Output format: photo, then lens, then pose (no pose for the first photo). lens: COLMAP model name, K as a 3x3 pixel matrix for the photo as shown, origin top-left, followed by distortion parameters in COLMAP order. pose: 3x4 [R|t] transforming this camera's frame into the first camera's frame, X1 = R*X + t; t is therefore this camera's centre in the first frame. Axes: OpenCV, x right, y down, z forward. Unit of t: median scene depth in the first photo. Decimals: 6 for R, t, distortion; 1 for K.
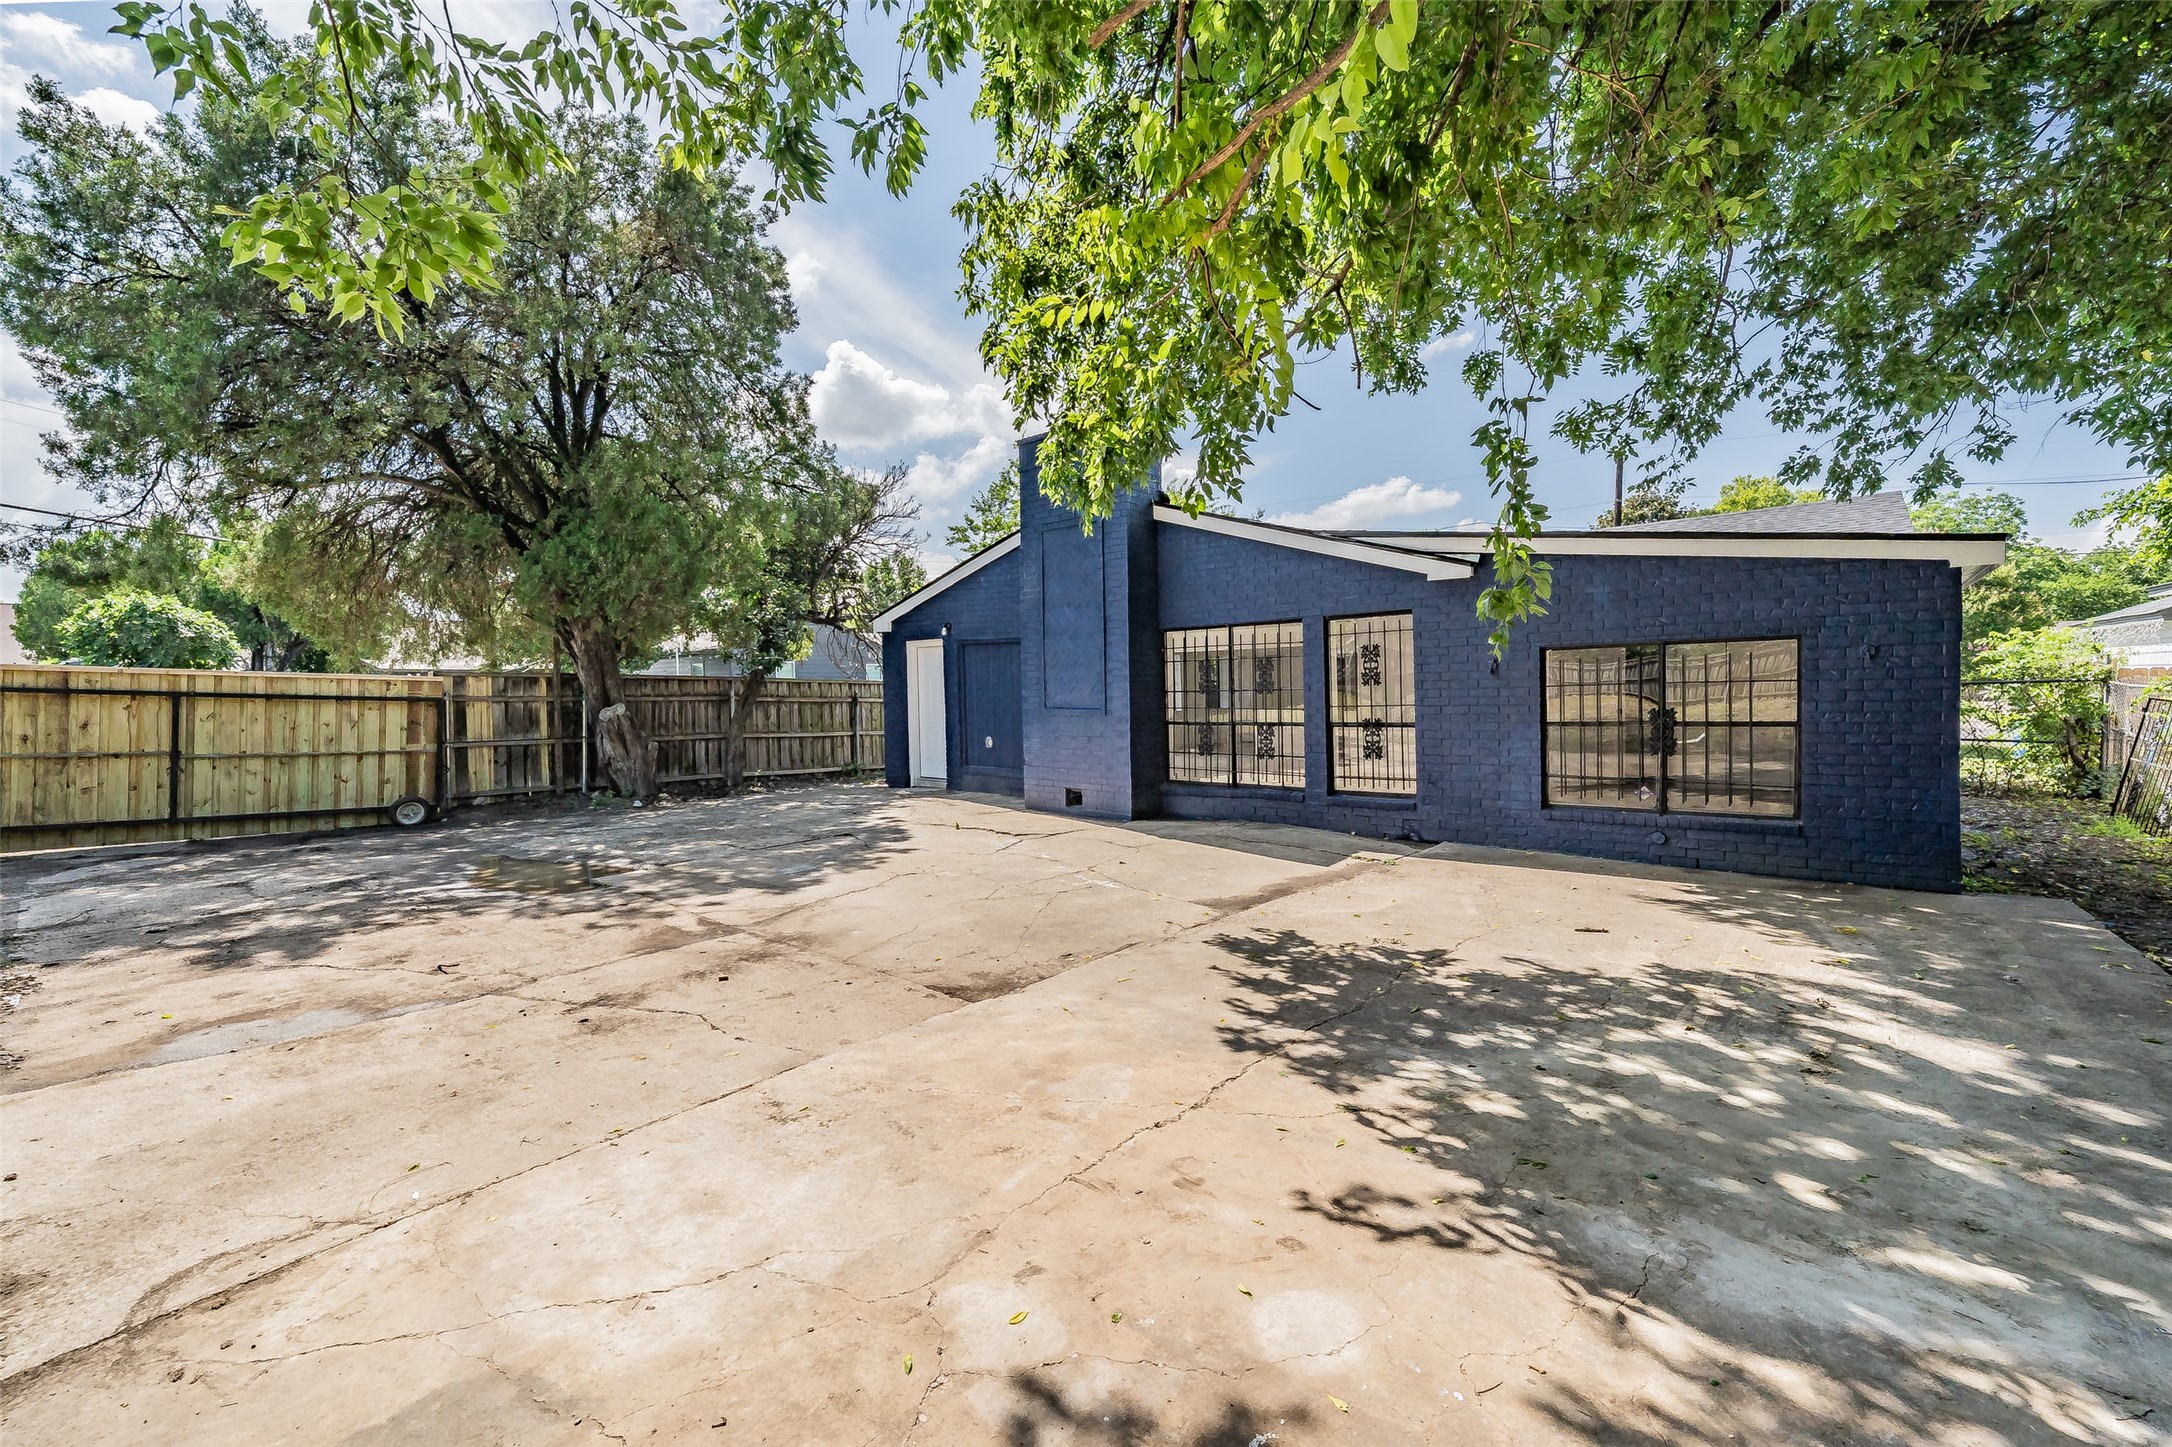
lens RADIAL K [[883.1, 0, 1085.9], [0, 883.1, 690.3], [0, 0, 1]] dist [-0.000101, 0.000039]
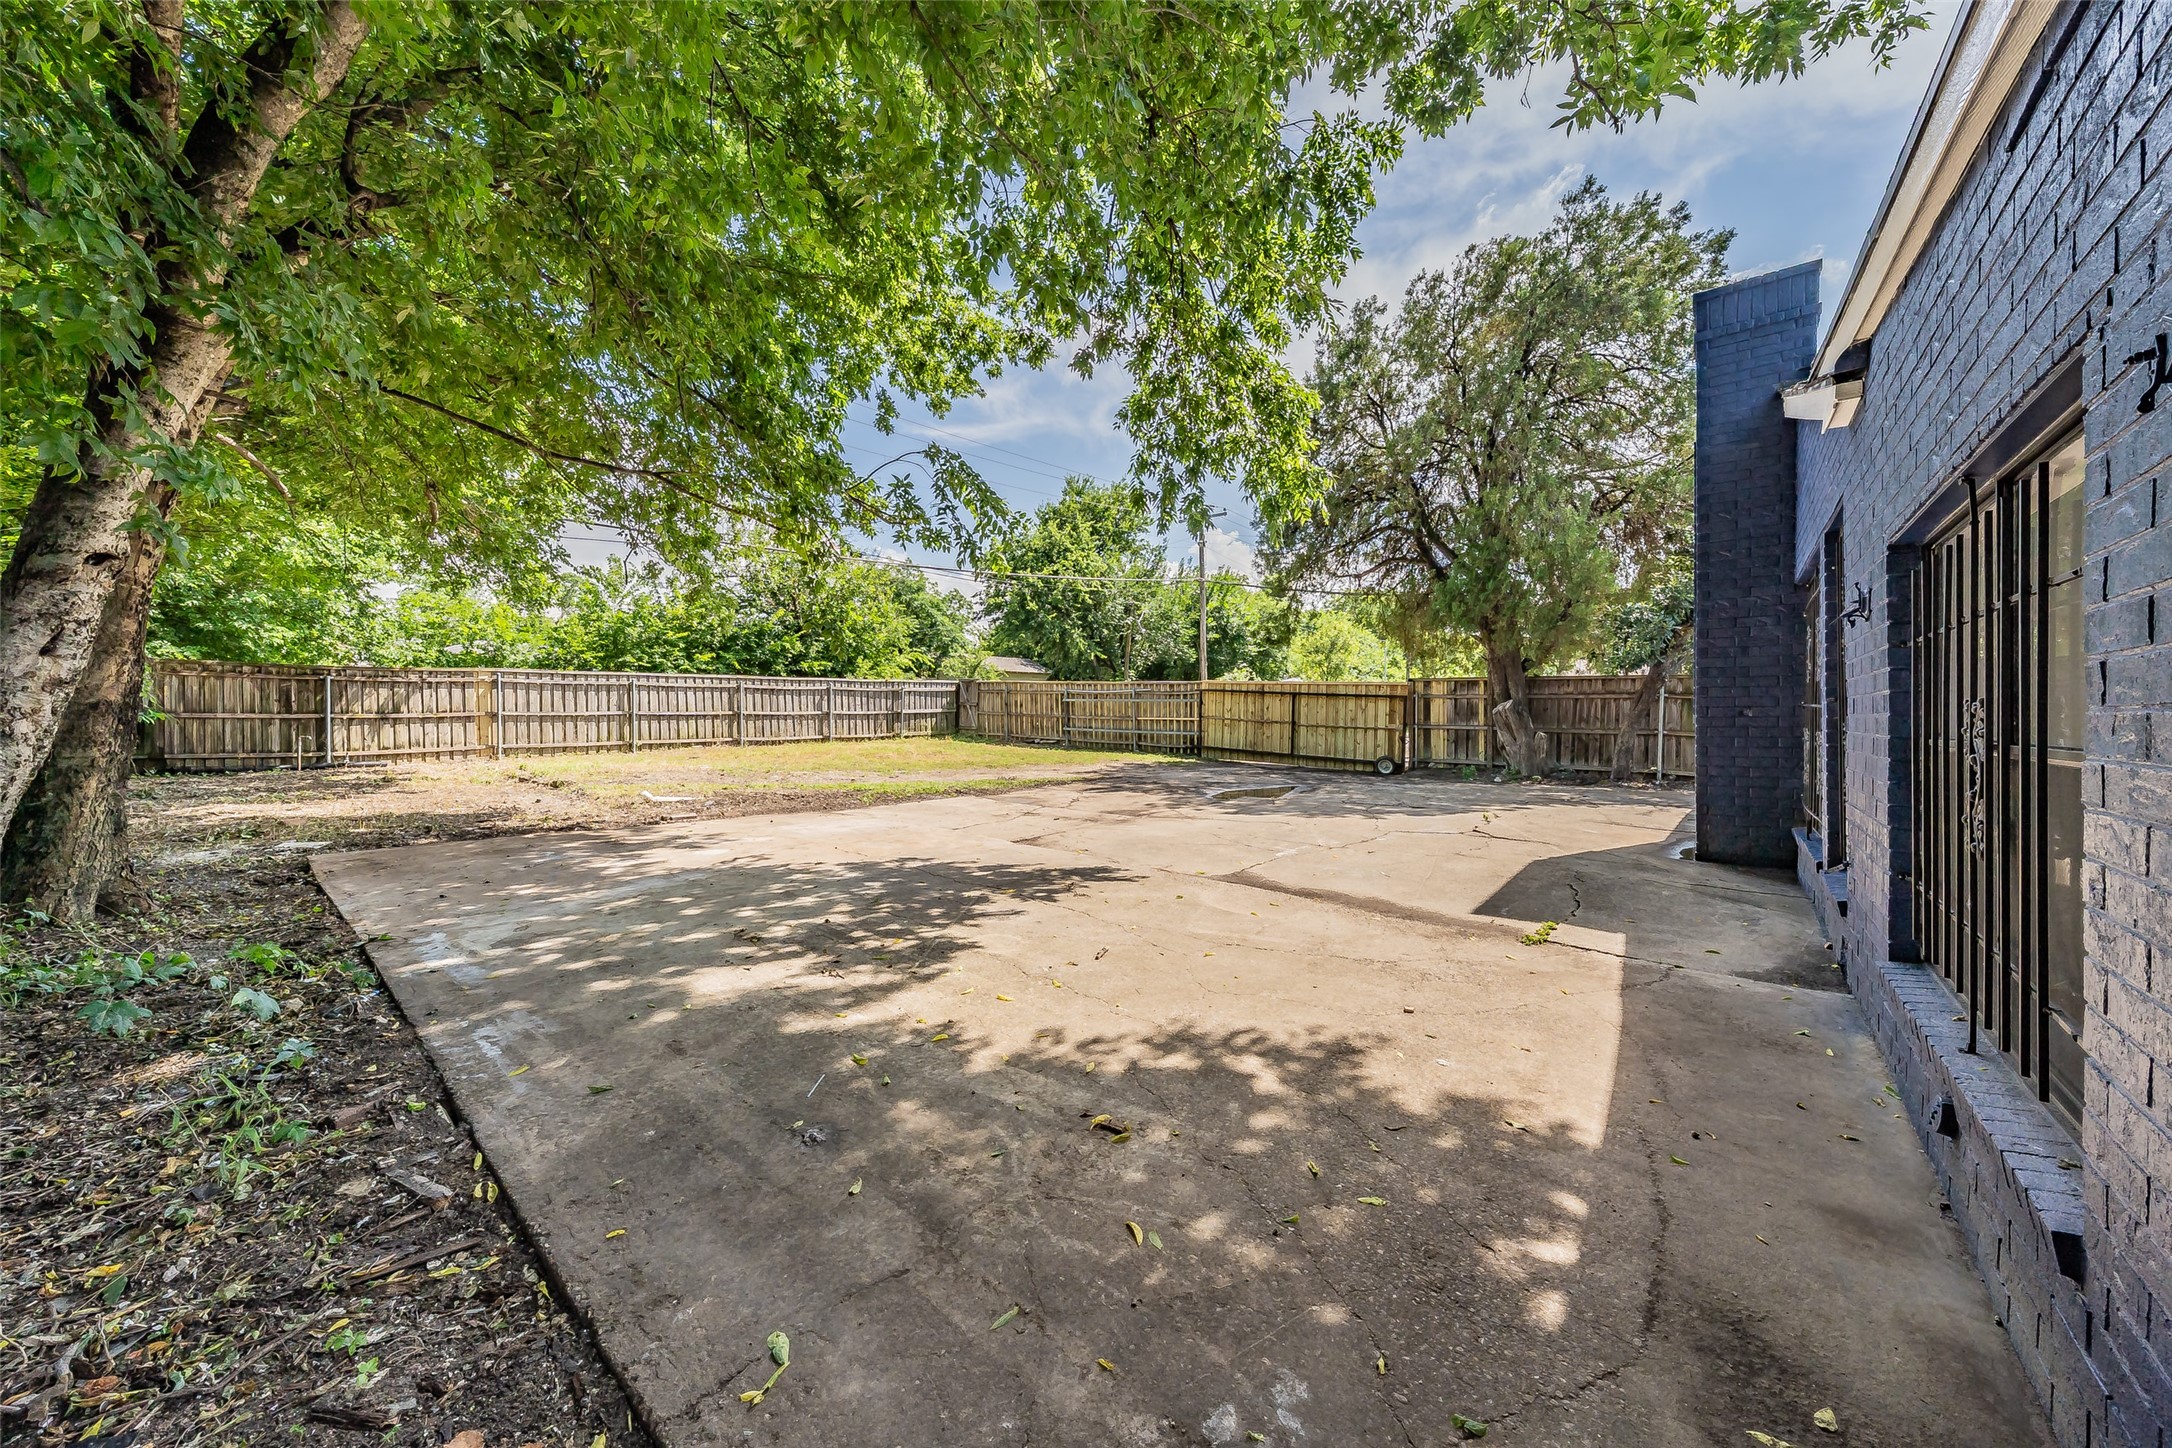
lens RADIAL K [[752.9, 0, 1086.0], [0, 752.9, 724.0], [0, 0, 1]] dist [-0.000112, -0.000012]
pose [[-0.022585, 0.034202, -0.999160, 0.647769], [0.005100, 0.999406, 0.034095, 0.011104], [0.999732, -0.004326, -0.022746, 0.497899]]
